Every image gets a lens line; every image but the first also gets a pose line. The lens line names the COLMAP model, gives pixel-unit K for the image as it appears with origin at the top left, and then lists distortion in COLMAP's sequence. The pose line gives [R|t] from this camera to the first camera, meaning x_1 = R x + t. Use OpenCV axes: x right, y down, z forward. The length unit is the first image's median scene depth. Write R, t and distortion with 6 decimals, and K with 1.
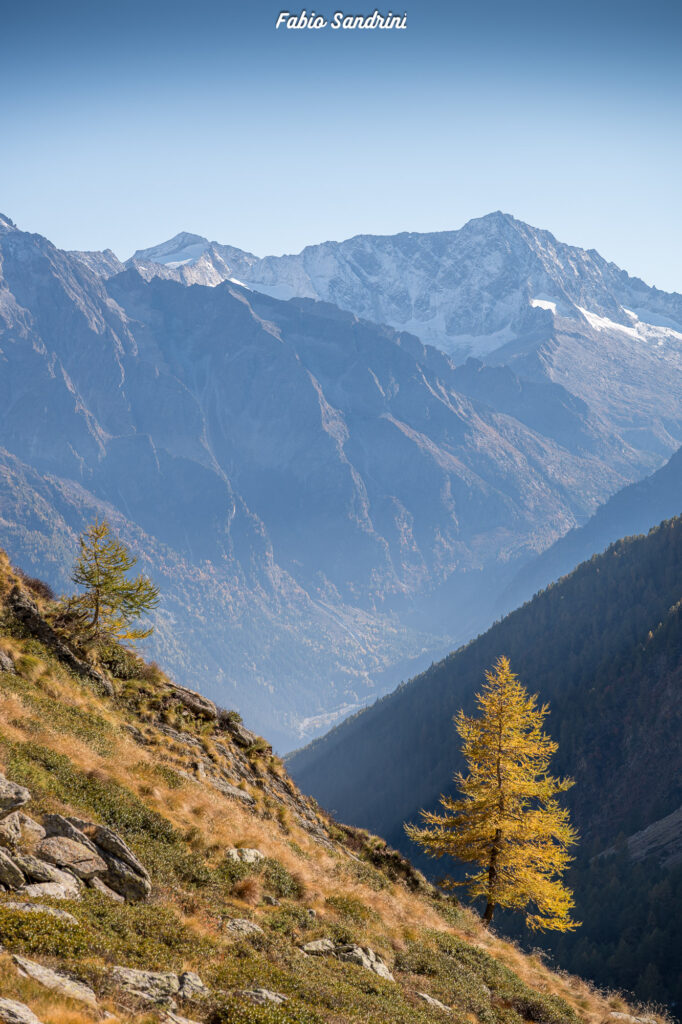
lens RADIAL K [[3001.5, 0, 341.0], [0, 3001.5, 512.0], [0, 0, 1]] dist [0.075954, -0.476761]
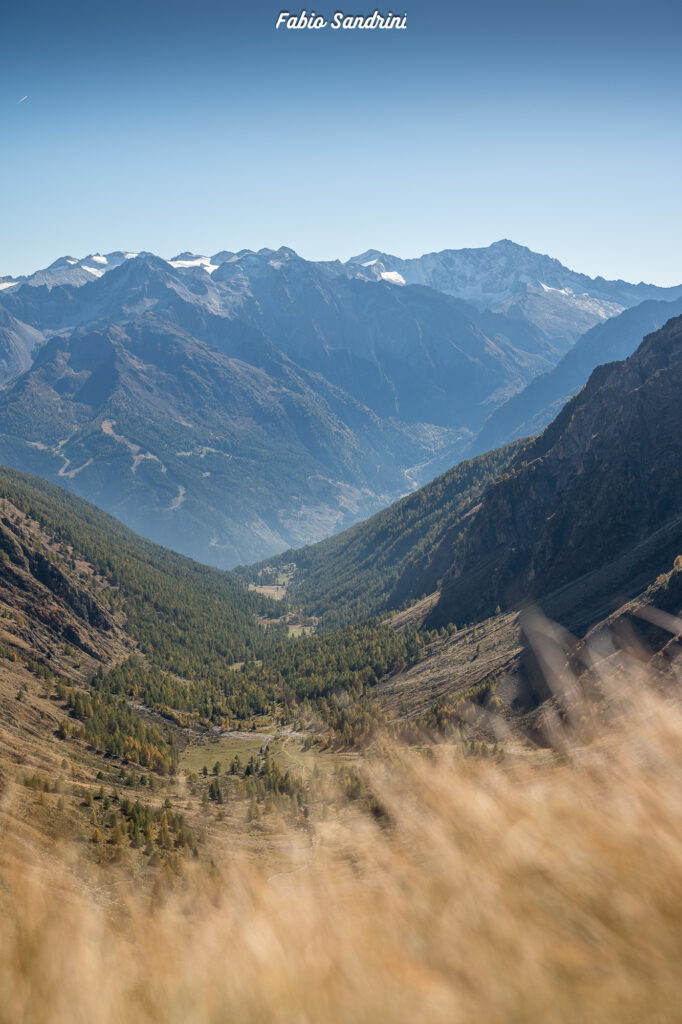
lens RADIAL K [[1304.1, 0, 341.0], [0, 1304.1, 512.0], [0, 0, 1]] dist [-0.003795, -0.001554]
pose [[0.995859, 0.009260, -0.090442, 0.019025], [0.002506, 0.991626, 0.129115, -0.020976], [0.090880, -0.128807, 0.987497, -0.041963]]
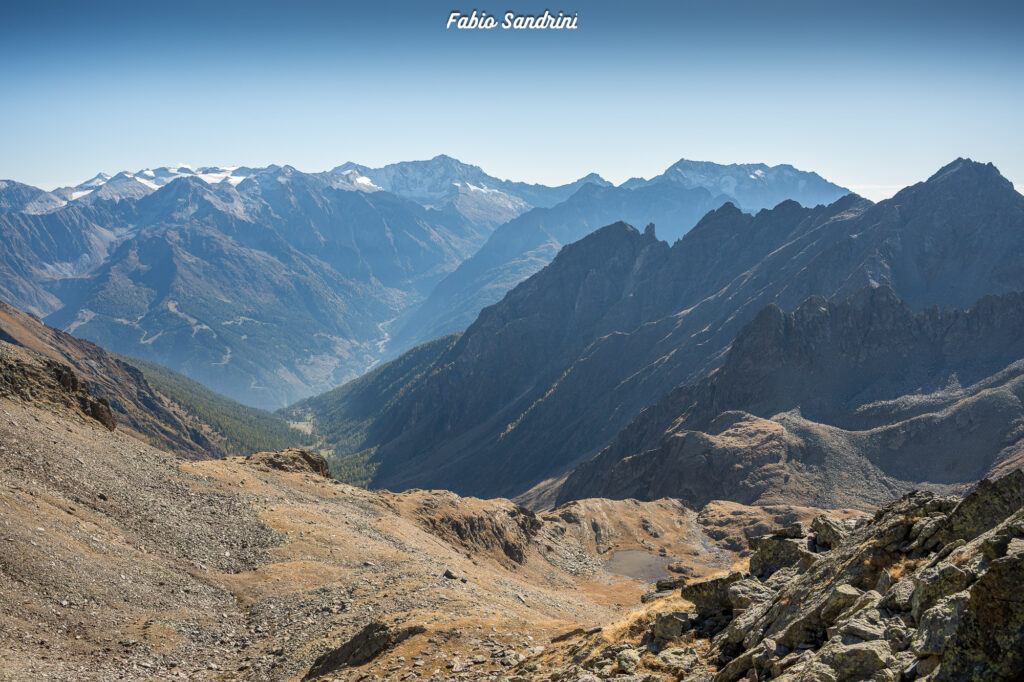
lens RADIAL K [[972.8, 0, 512.0], [0, 972.8, 341.0], [0, 0, 1]] dist [0.004228, -0.002226]
pose [[0.995142, -0.026022, 0.094946, 0.020892], [0.012553, 0.990103, 0.139781, -0.044974], [-0.097644, -0.137911, 0.985620, -0.112720]]
